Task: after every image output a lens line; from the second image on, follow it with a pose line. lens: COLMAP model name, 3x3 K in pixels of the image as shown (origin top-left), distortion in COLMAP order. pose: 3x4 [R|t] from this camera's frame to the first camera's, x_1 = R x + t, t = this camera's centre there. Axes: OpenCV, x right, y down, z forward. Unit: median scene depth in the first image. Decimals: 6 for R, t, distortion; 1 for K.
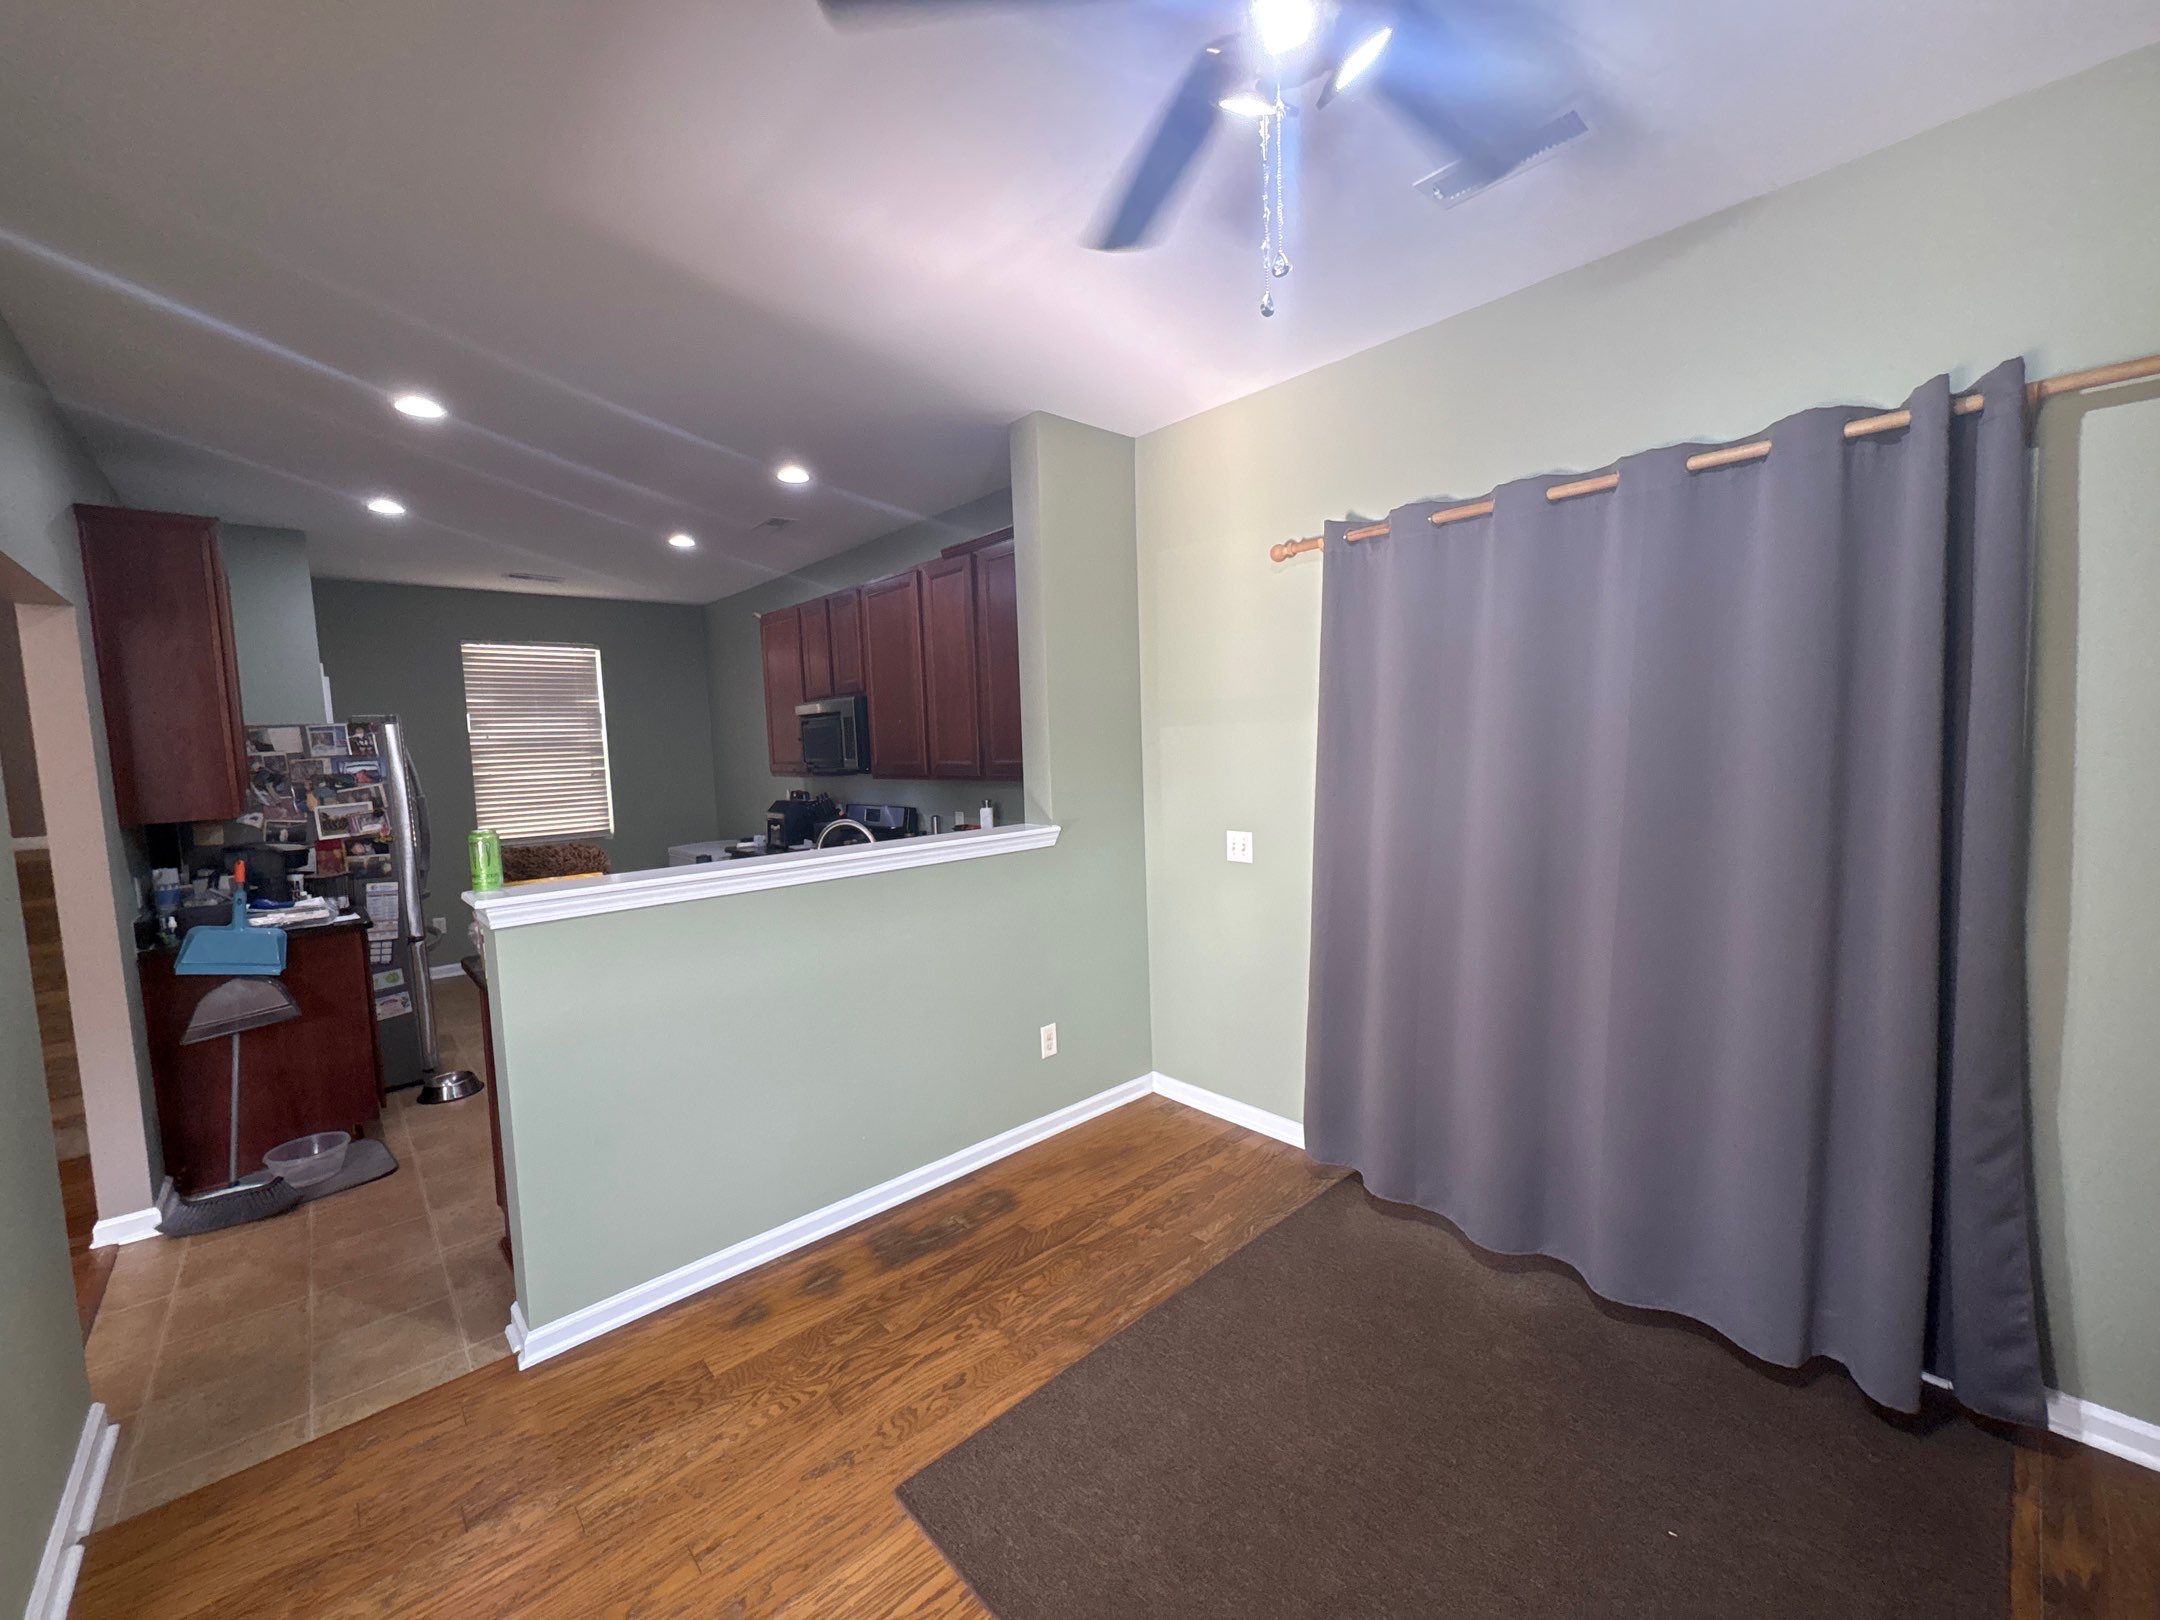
lens RADIAL K [[867.1, 0, 1085.5], [0, 867.1, 810.5], [0, 0, 1]] dist [0.000009, 0.000233]
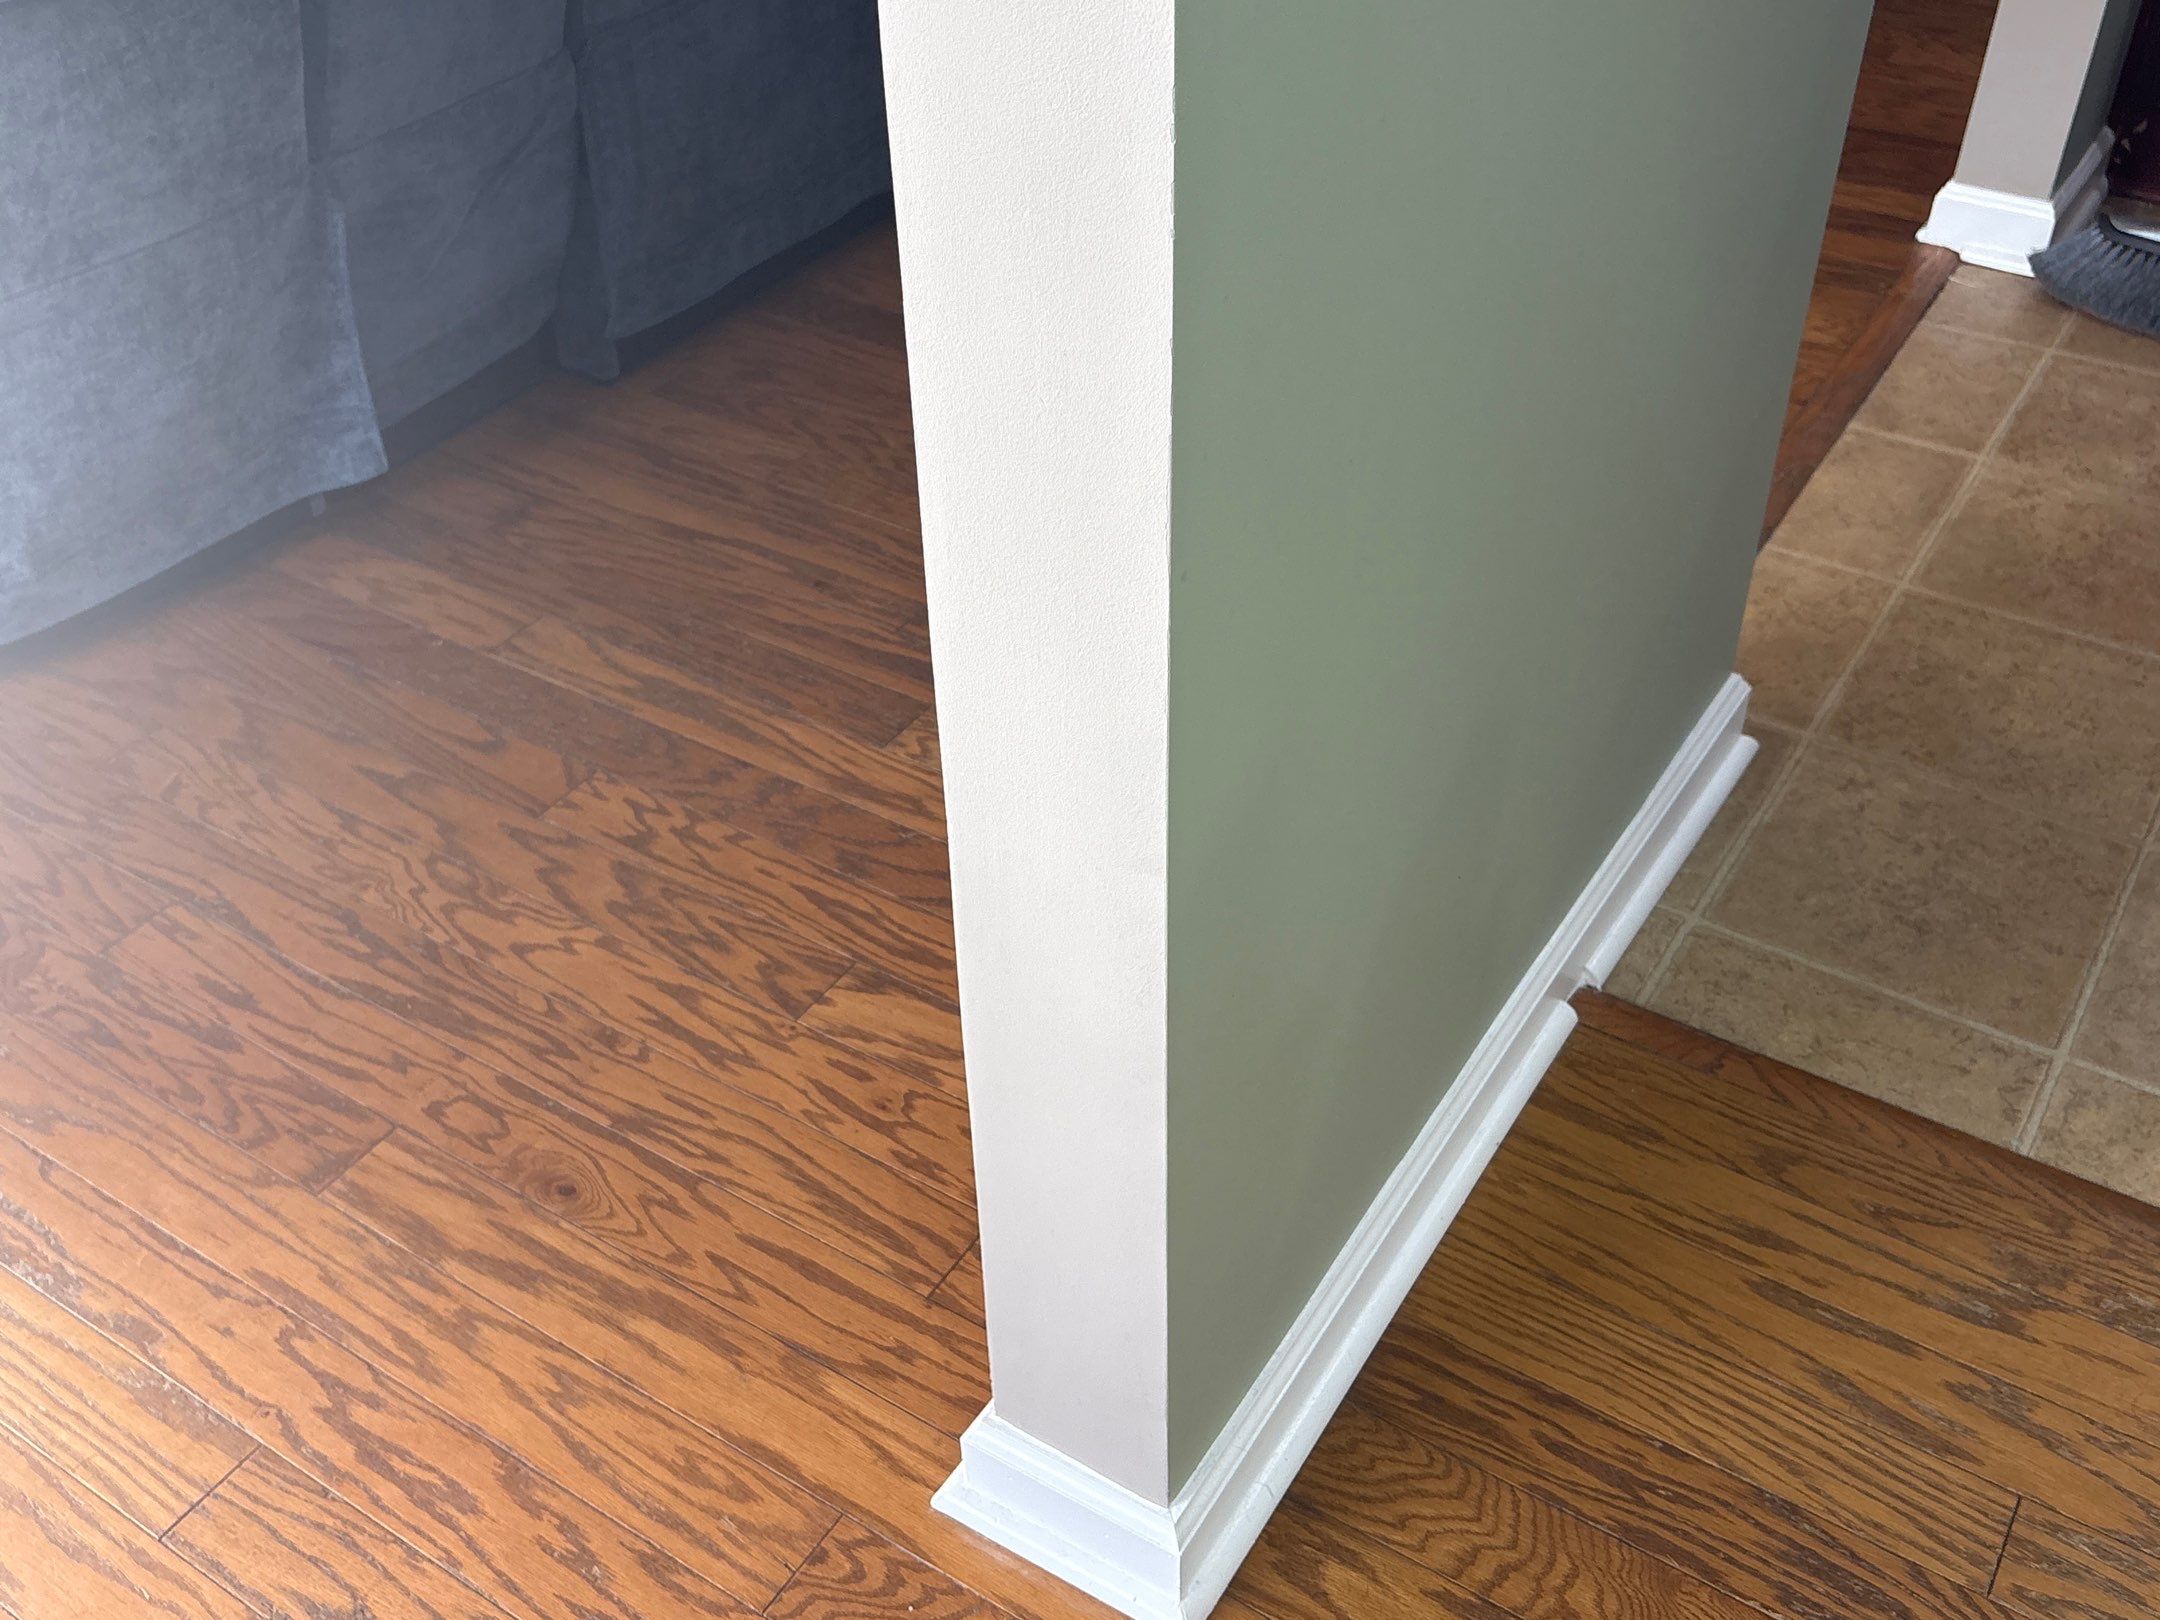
lens RADIAL K [[2054.5, 0, 1082.6], [0, 2054.5, 809.9], [0, 0, 1]] dist [0.003895, 0.003700]
pose [[0.255912, 0.639587, -0.724870, -0.272338], [-0.066486, 0.759709, 0.646855, 0.077789], [0.964411, -0.117344, 0.236942, 0.263841]]
